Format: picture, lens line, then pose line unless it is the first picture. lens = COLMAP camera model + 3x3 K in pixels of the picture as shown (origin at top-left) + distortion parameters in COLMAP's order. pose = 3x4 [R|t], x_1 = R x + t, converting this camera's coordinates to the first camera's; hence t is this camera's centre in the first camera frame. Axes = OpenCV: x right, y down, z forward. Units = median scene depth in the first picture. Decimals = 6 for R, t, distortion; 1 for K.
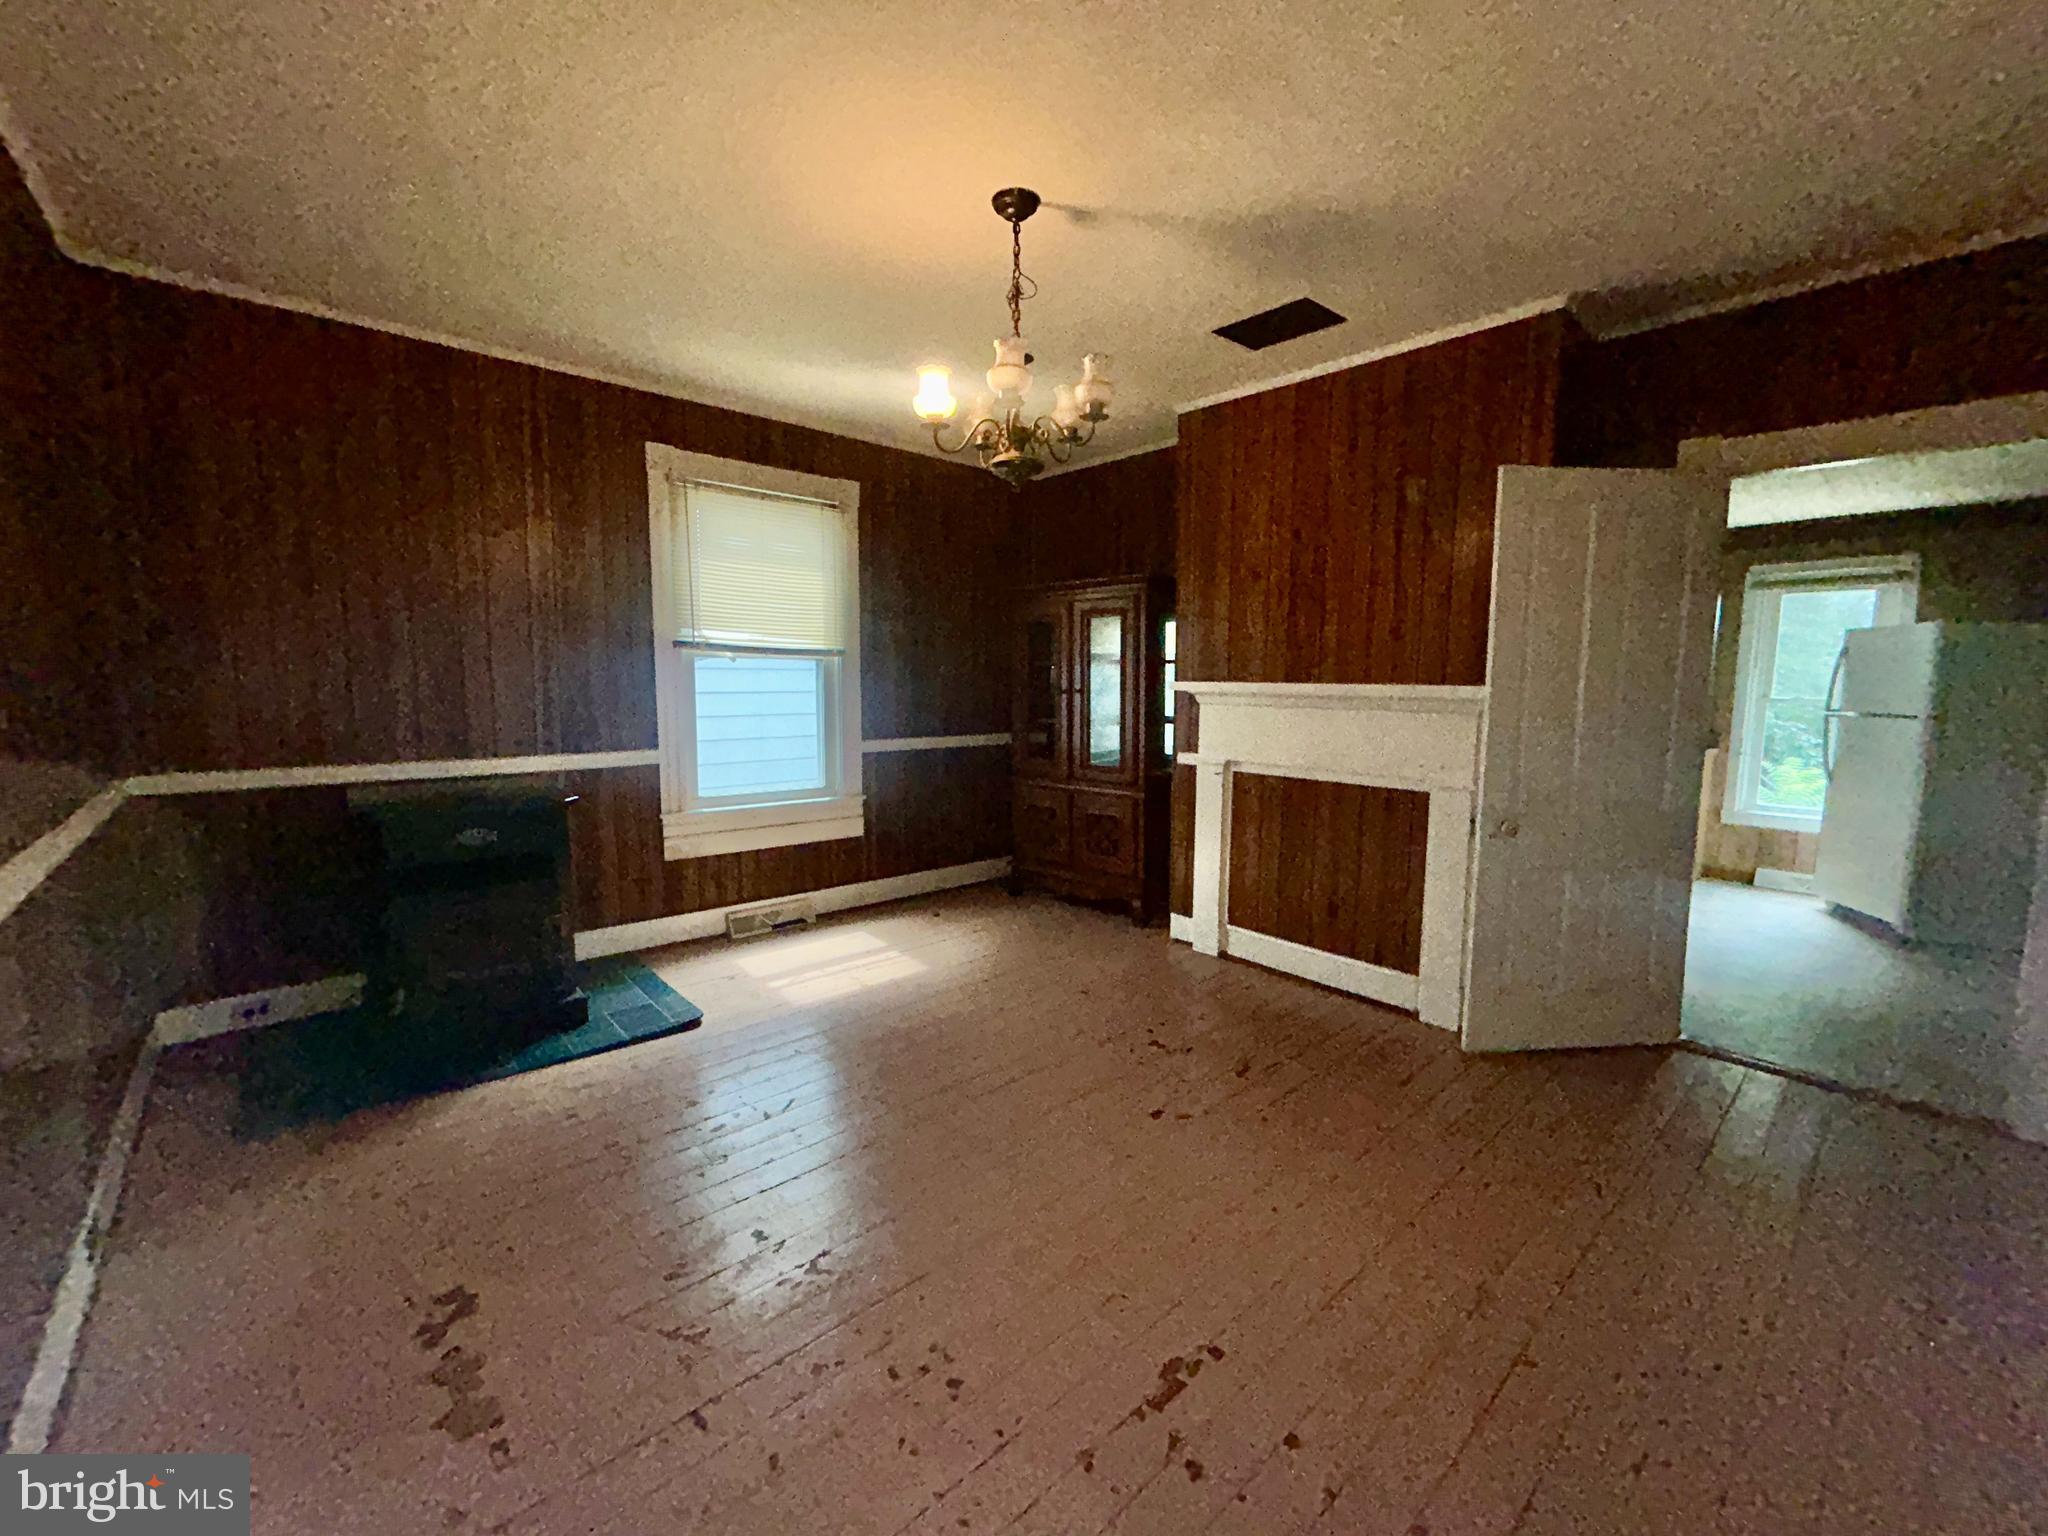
lens RADIAL K [[830.6, 0, 1020.4], [0, 830.6, 767.0], [0, 0, 1]] dist [-0.000089, 0.000578]
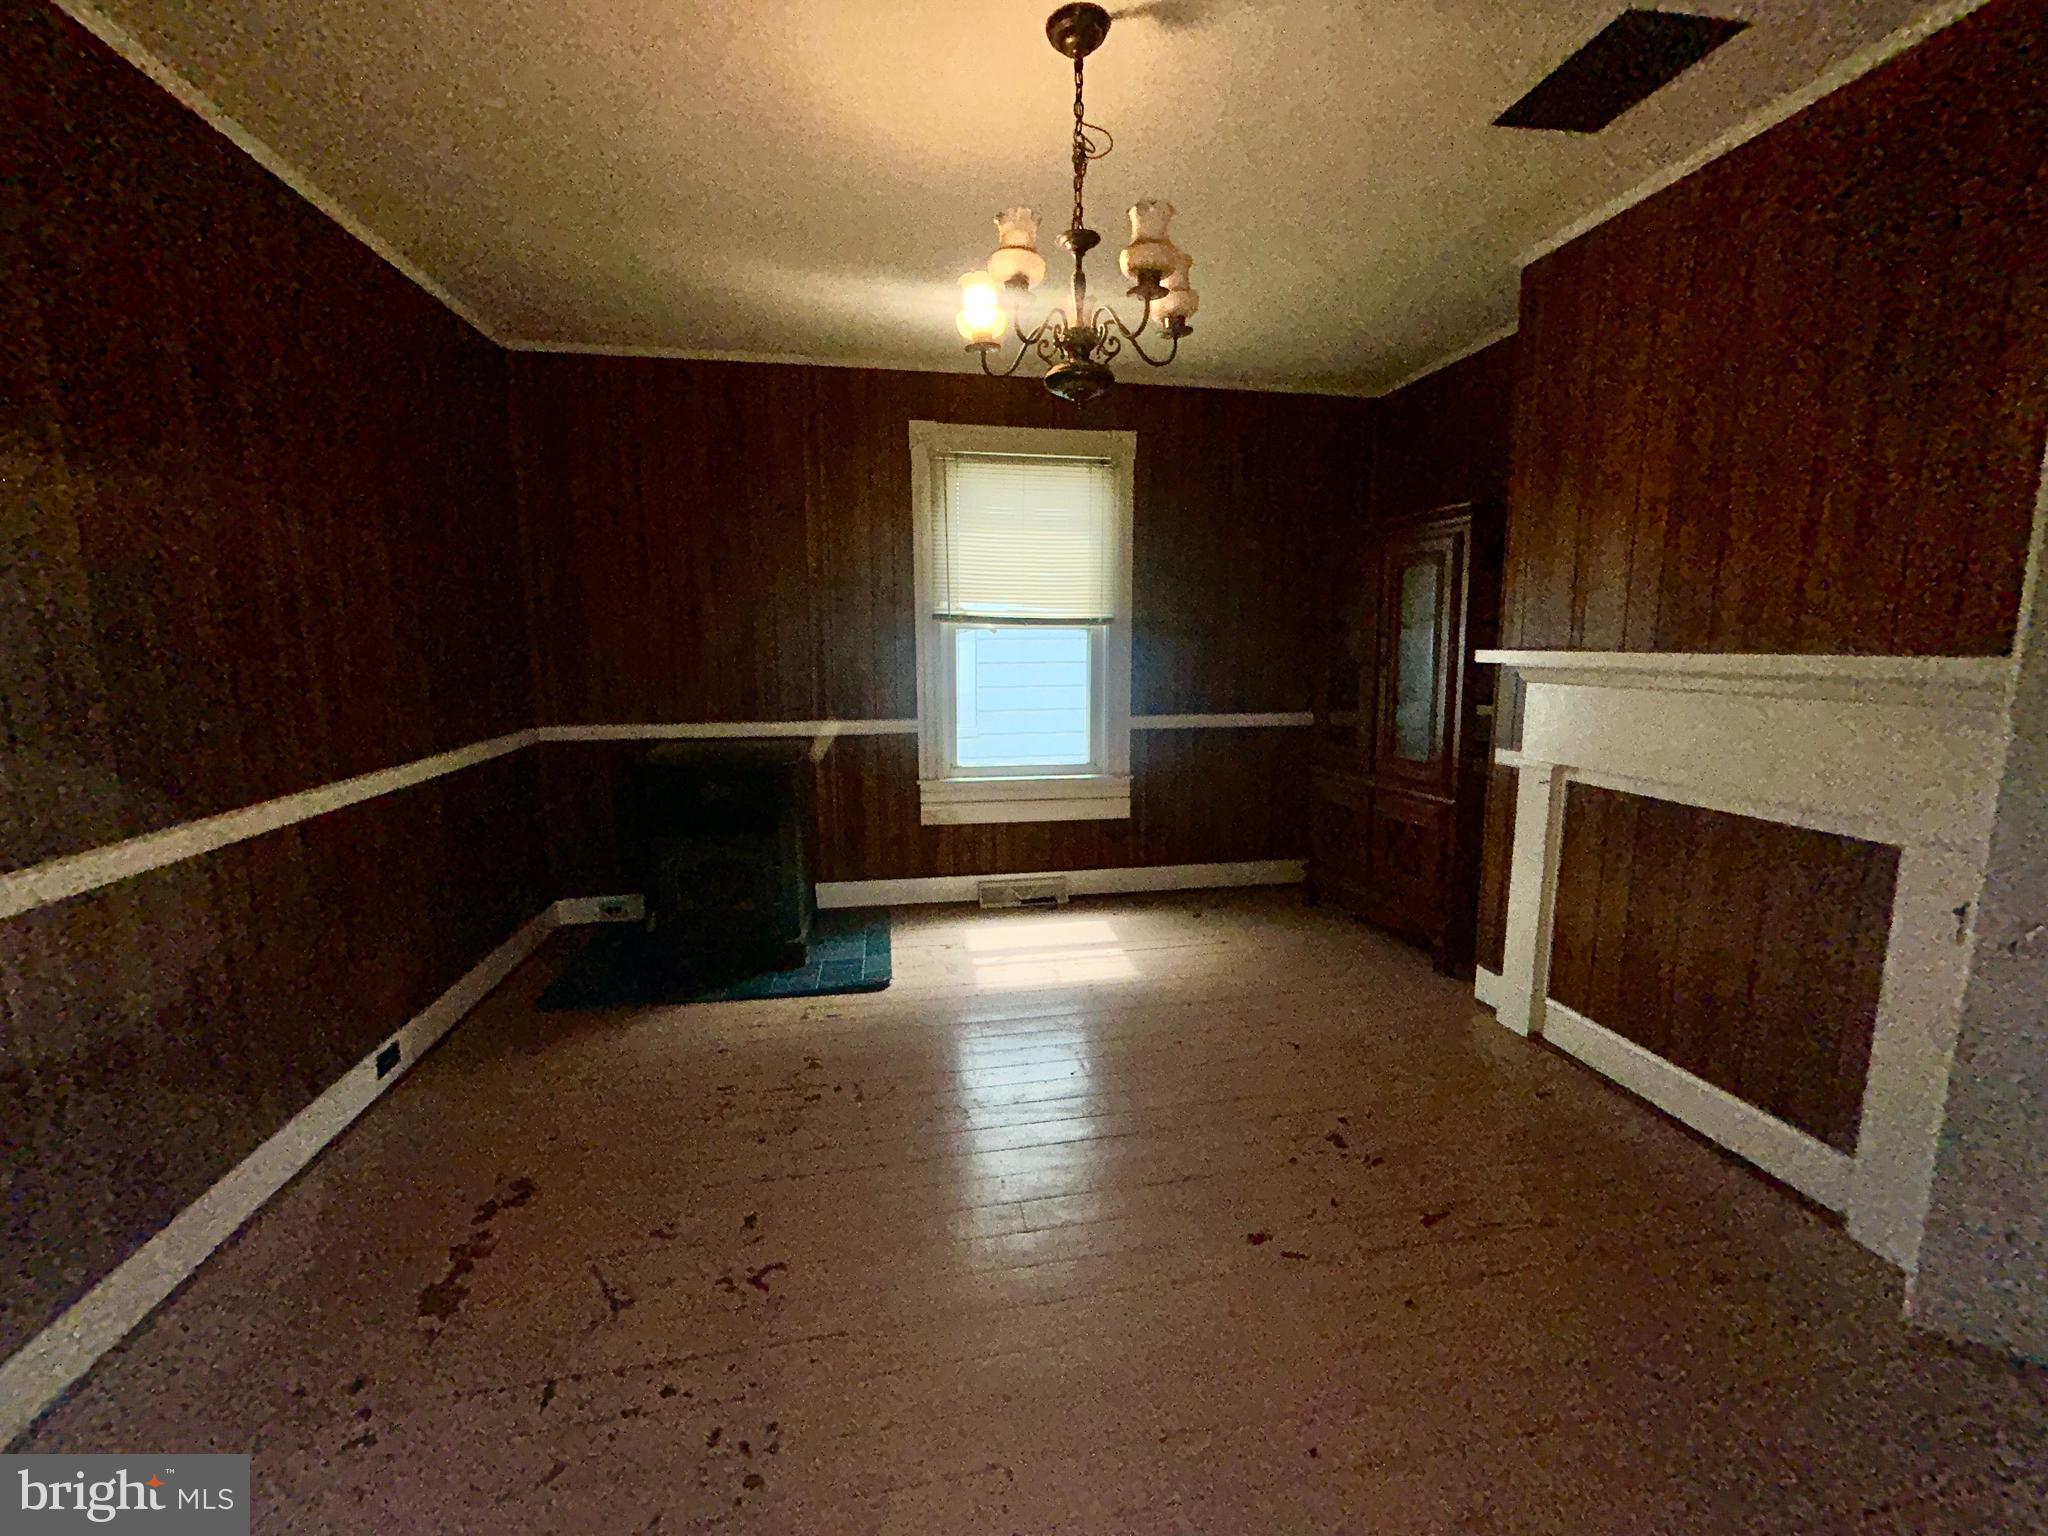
lens RADIAL K [[830.6, 0, 1020.4], [0, 830.6, 767.0], [0, 0, 1]] dist [-0.000089, 0.000578]
pose [[0.852636, 0.065831, -0.518342, 0.220053], [-0.045764, 0.997628, 0.051423, -0.020001], [0.520498, -0.020123, 0.853626, 0.170637]]
